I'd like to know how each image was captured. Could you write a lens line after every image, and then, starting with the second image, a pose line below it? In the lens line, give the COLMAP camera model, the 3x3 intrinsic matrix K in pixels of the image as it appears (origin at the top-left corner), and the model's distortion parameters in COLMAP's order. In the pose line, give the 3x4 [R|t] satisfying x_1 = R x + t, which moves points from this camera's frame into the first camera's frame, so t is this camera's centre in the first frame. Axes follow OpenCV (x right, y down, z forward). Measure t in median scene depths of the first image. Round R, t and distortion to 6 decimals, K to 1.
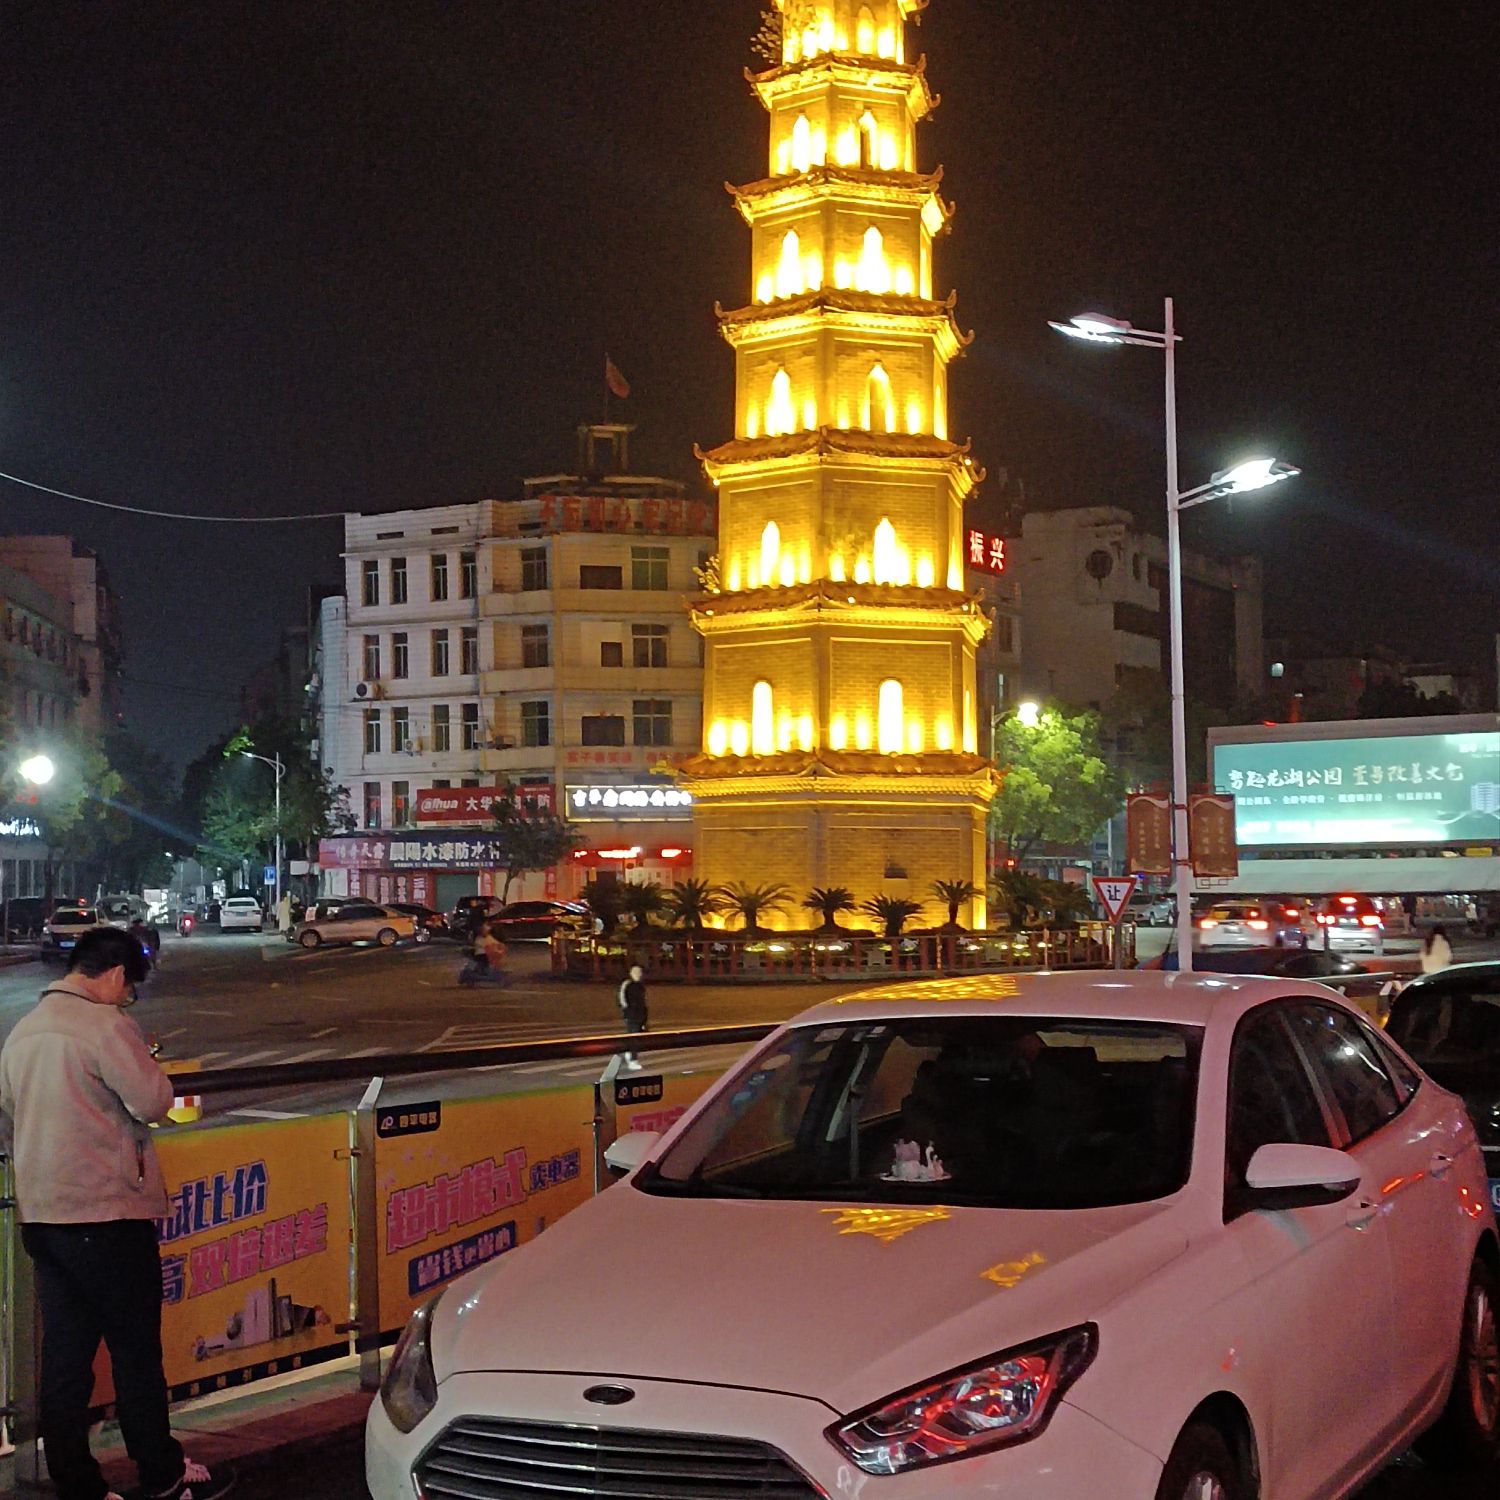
lens RADIAL K [[2315.5, 0, 775.8], [0, 2315.5, 776.3], [0, 0, 1]] dist [0.063413, 0.087993]
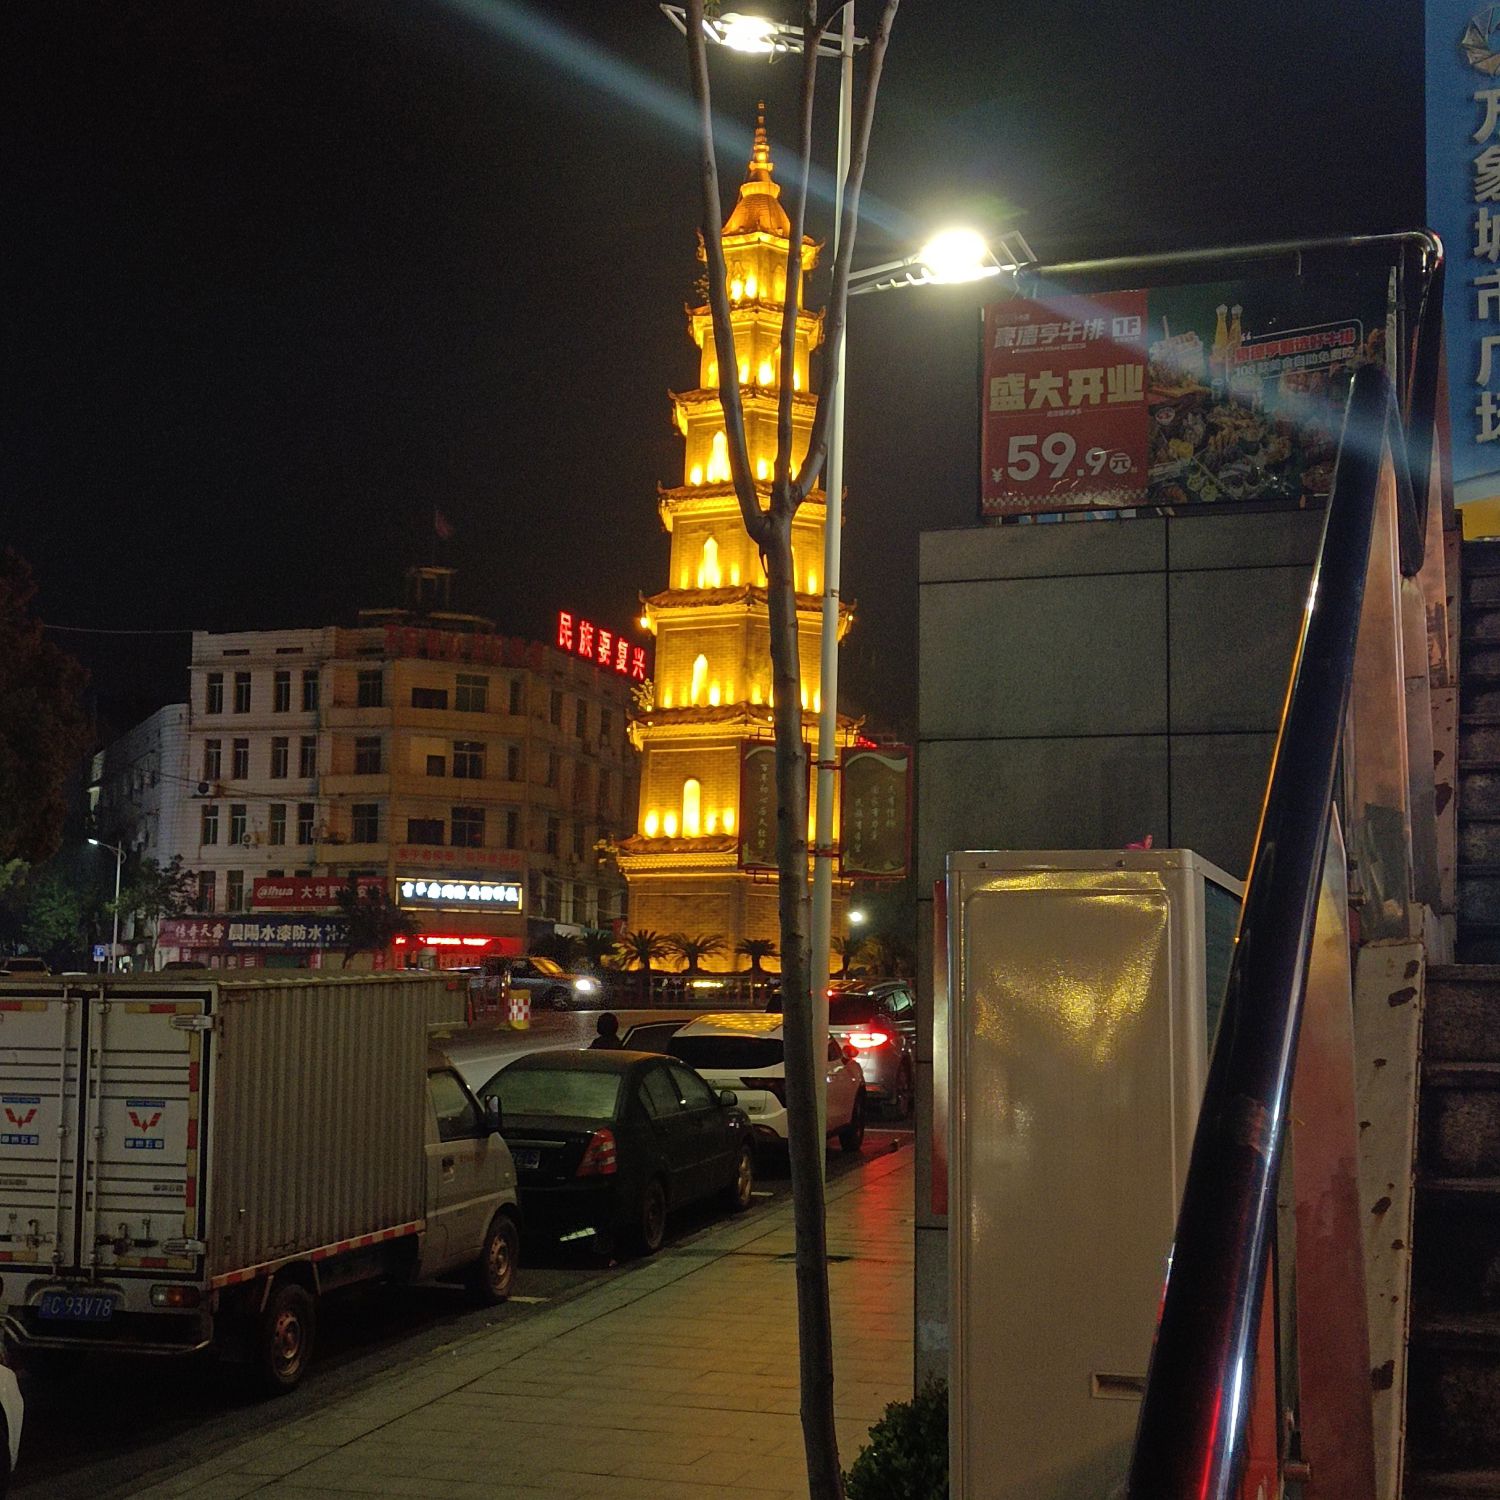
lens RADIAL K [[2315.5, 0, 775.8], [0, 2315.5, 776.3], [0, 0, 1]] dist [0.063413, 0.087993]
pose [[0.980368, 0.046246, 0.191677, -0.129292], [-0.033164, 0.996932, -0.070905, 0.029011], [-0.194368, 0.063157, 0.978893, -0.159645]]
